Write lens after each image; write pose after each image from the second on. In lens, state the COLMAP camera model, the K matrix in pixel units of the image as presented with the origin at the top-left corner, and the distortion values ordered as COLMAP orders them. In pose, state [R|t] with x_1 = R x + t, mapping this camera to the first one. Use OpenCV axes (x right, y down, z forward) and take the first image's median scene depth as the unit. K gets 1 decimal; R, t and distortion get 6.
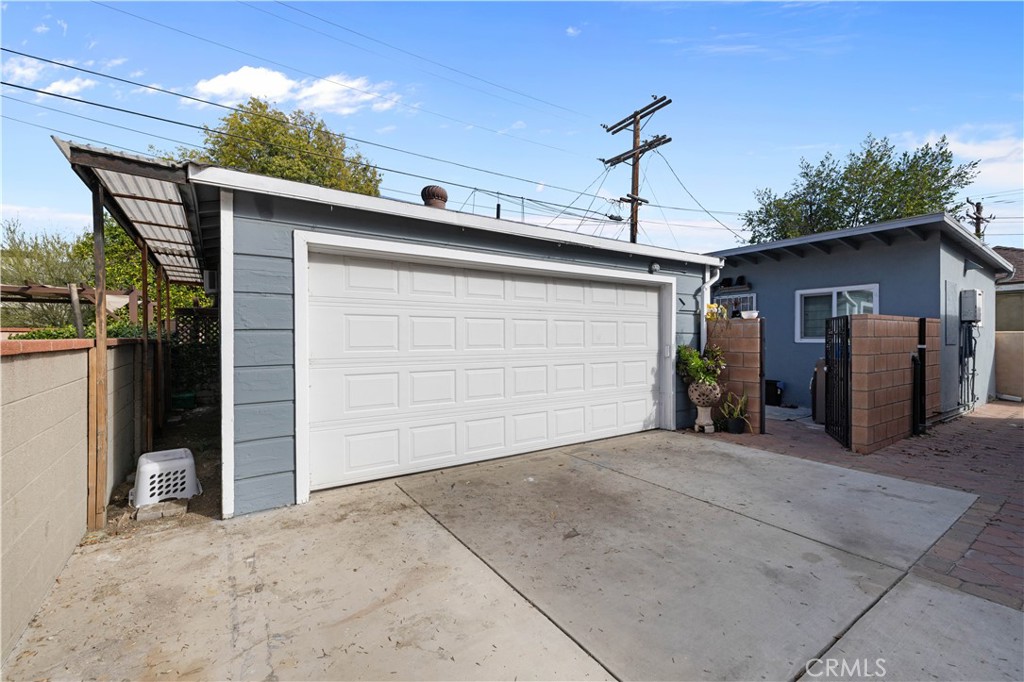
lens RADIAL K [[435.5, 0, 501.9], [0, 435.5, 334.5], [0, 0, 1]] dist [0.002334, -0.000147]
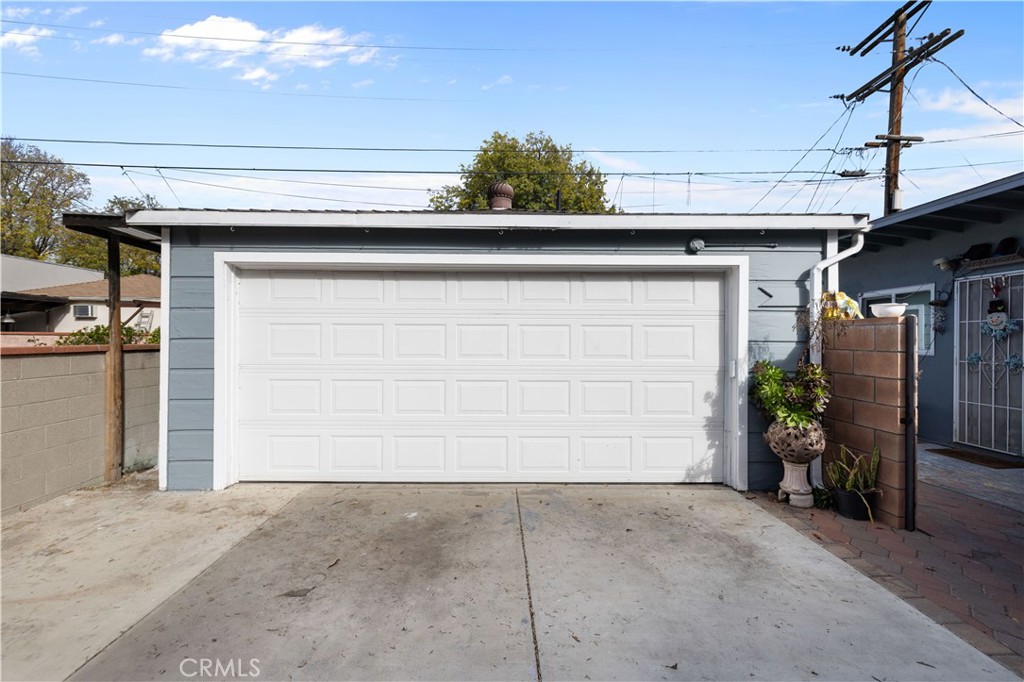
lens RADIAL K [[435.5, 0, 501.3], [0, 435.5, 334.8], [0, 0, 1]] dist [0.002334, -0.000147]
pose [[0.836235, 0.000635, -0.548371, 0.465654], [-0.001903, 0.999997, -0.001743, -0.012054], [0.548369, 0.002501, 0.836233, 0.264496]]
